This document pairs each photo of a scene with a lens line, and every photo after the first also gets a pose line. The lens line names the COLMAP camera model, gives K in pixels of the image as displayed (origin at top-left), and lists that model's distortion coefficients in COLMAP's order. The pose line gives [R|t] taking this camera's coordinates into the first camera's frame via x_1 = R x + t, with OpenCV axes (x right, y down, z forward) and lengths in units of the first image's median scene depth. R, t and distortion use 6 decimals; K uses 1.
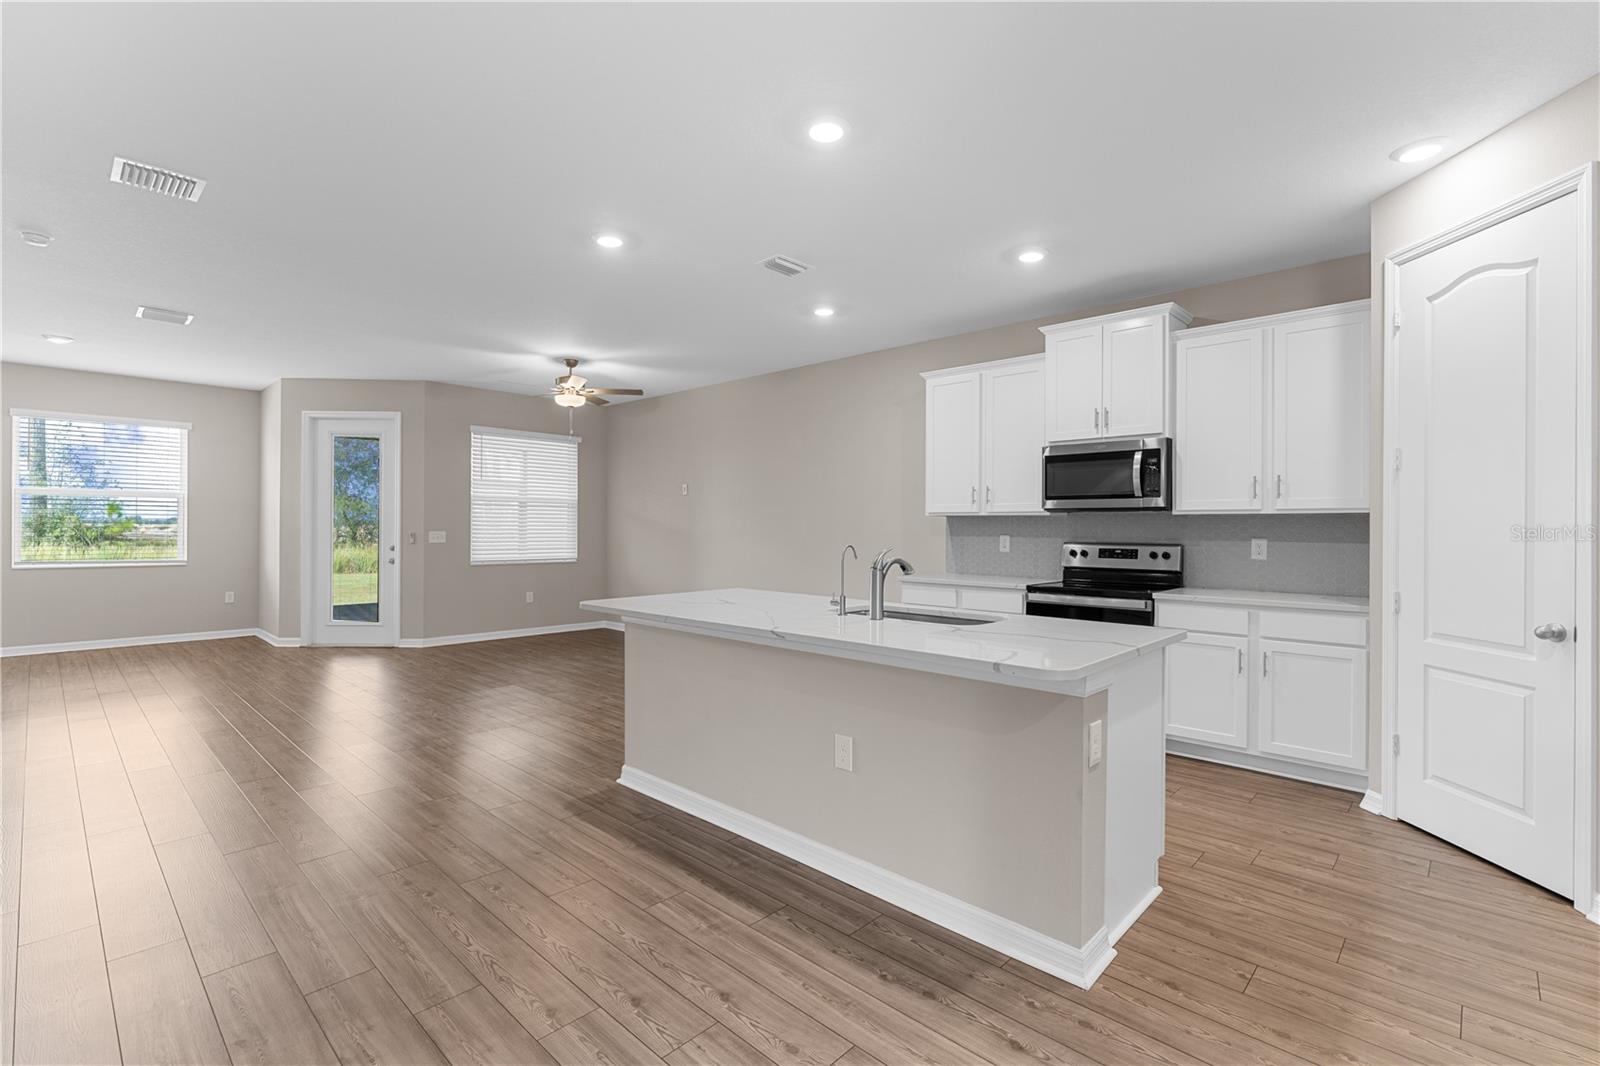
lens RADIAL K [[725.8, 0, 799.0], [0, 725.8, 527.6], [0, 0, 1]] dist [-0.001543, 0.000334]
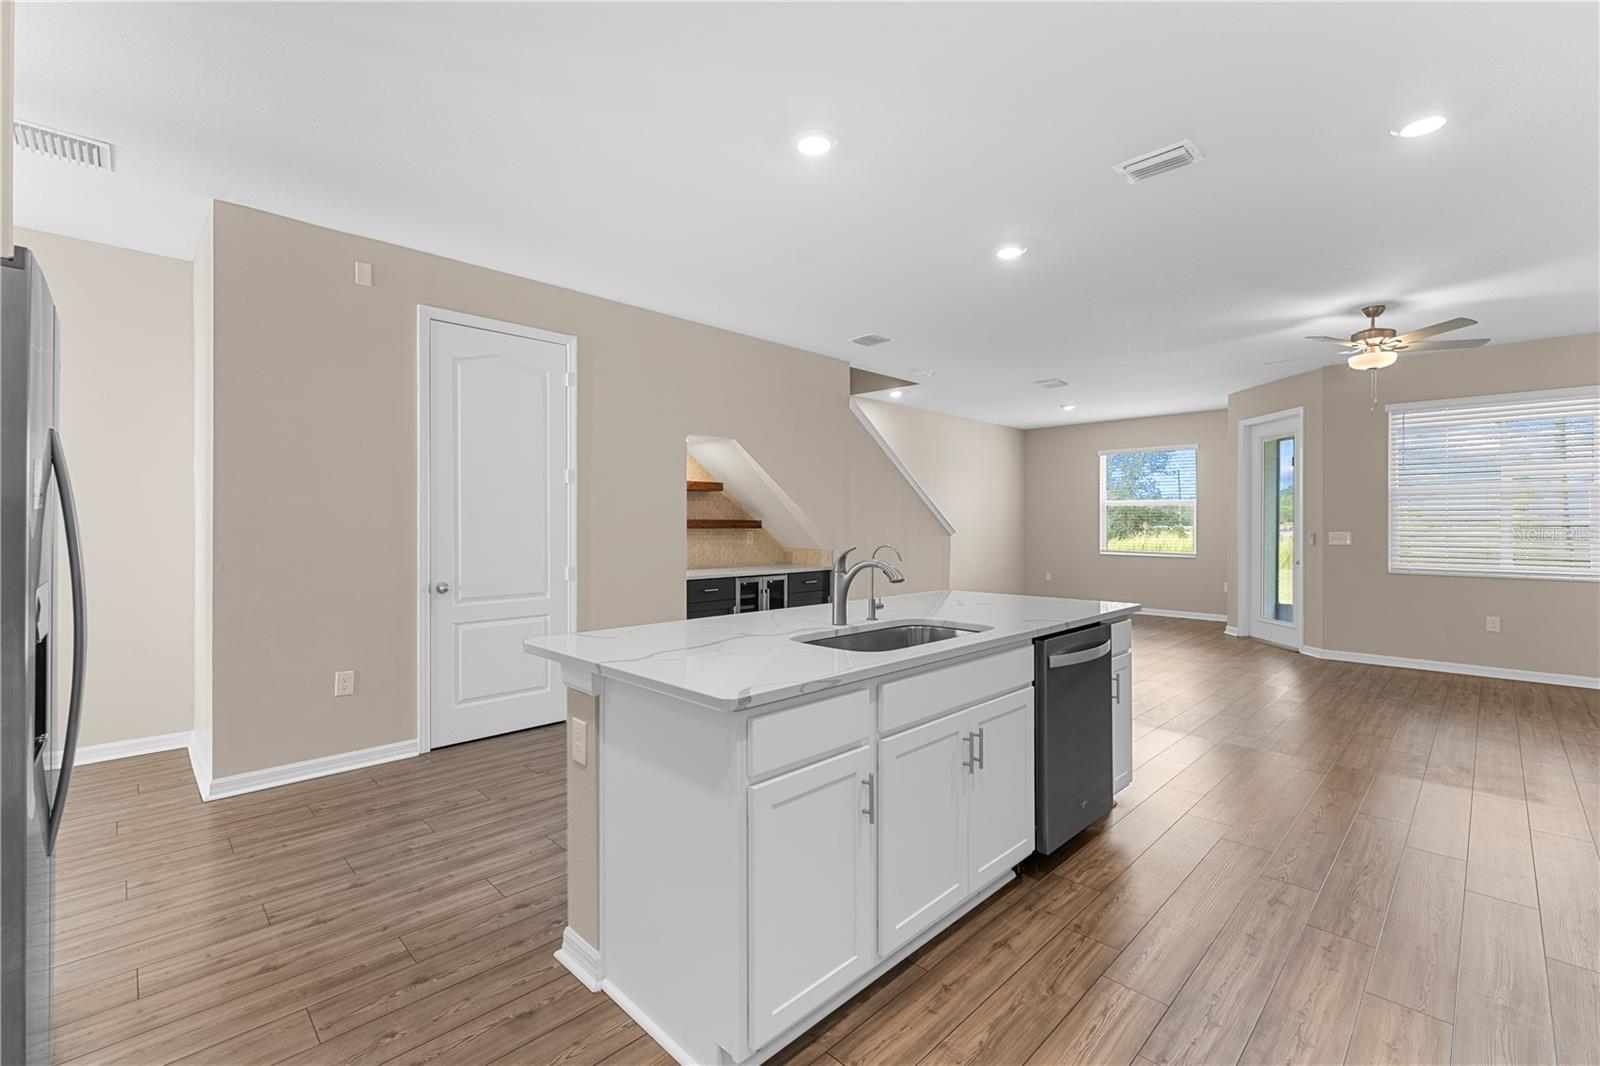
lens RADIAL K [[687.2, 0, 799.8], [0, 687.2, 525.7], [0, 0, 1]] dist [0.000032, 0.000116]
pose [[-0.031807, -0.003410, -0.999488, 0.736845], [-0.000852, 0.999994, -0.003385, 0.002125], [0.999494, 0.000744, -0.031810, 0.731297]]
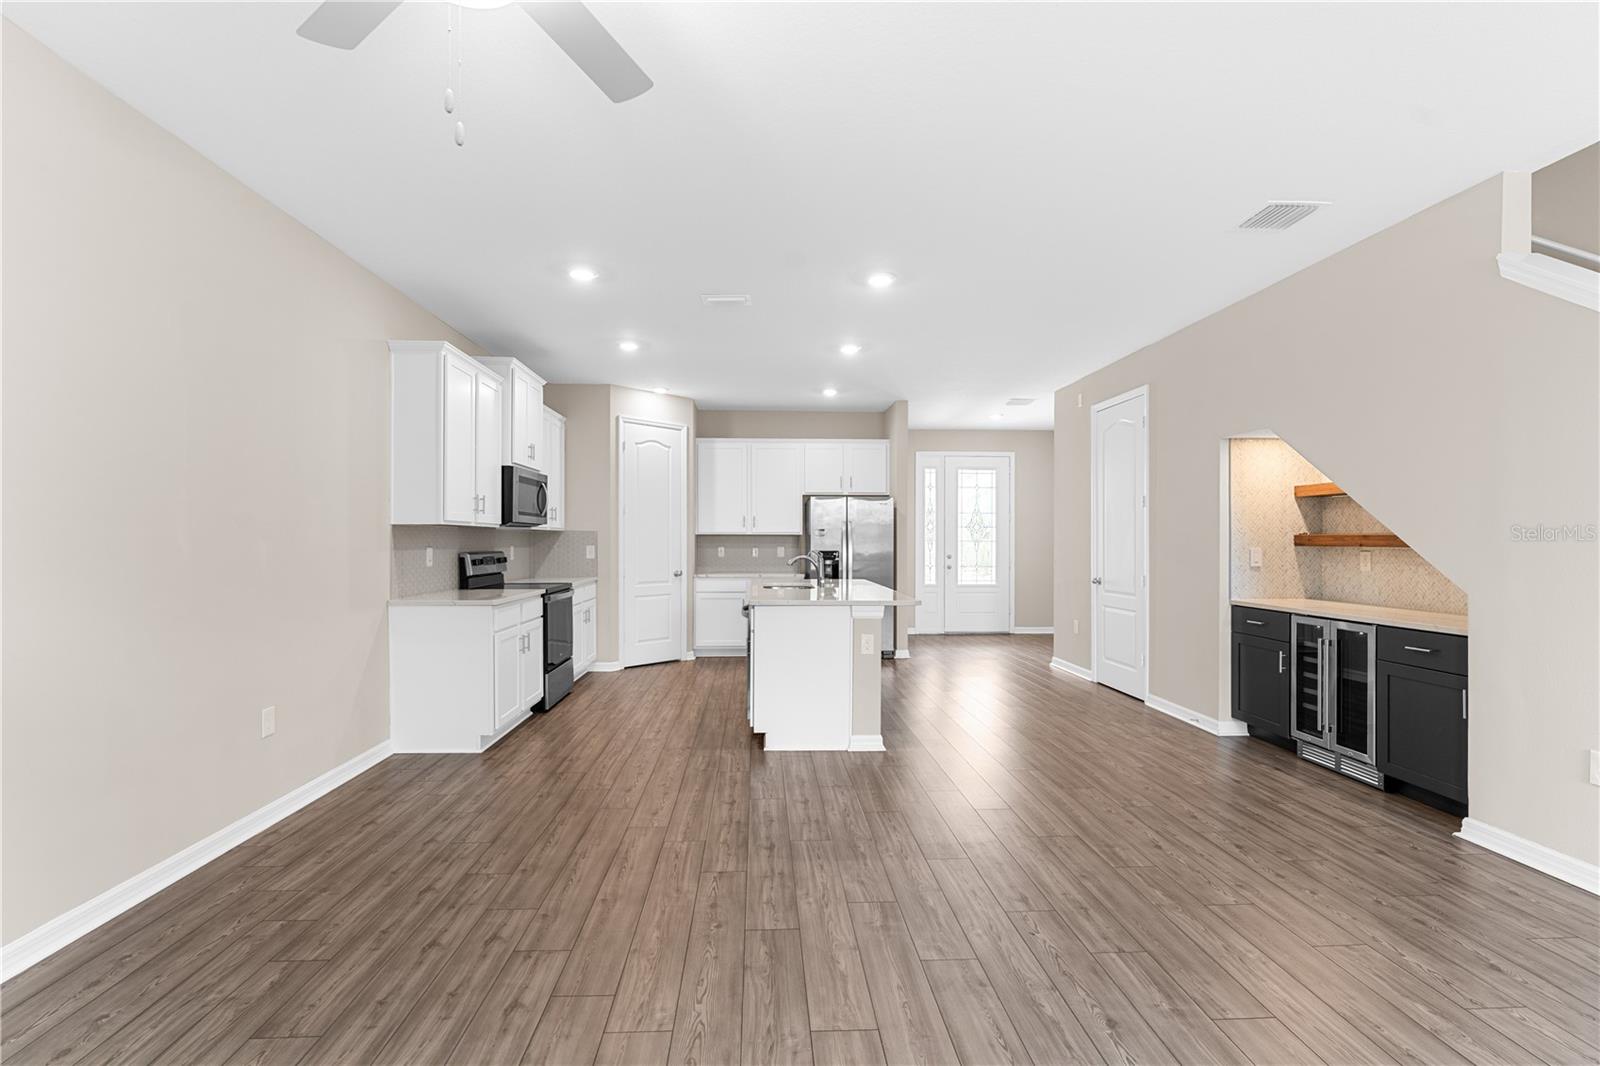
lens RADIAL K [[731.6, 0, 793.7], [0, 731.6, 541.8], [0, 0, 1]] dist [-0.001597, -0.000484]
pose [[-0.724251, -0.007816, 0.689492, -0.927739], [-0.005461, 0.999969, 0.005599, -0.005513], [-0.689515, 0.000289, -0.724272, 1.887498]]
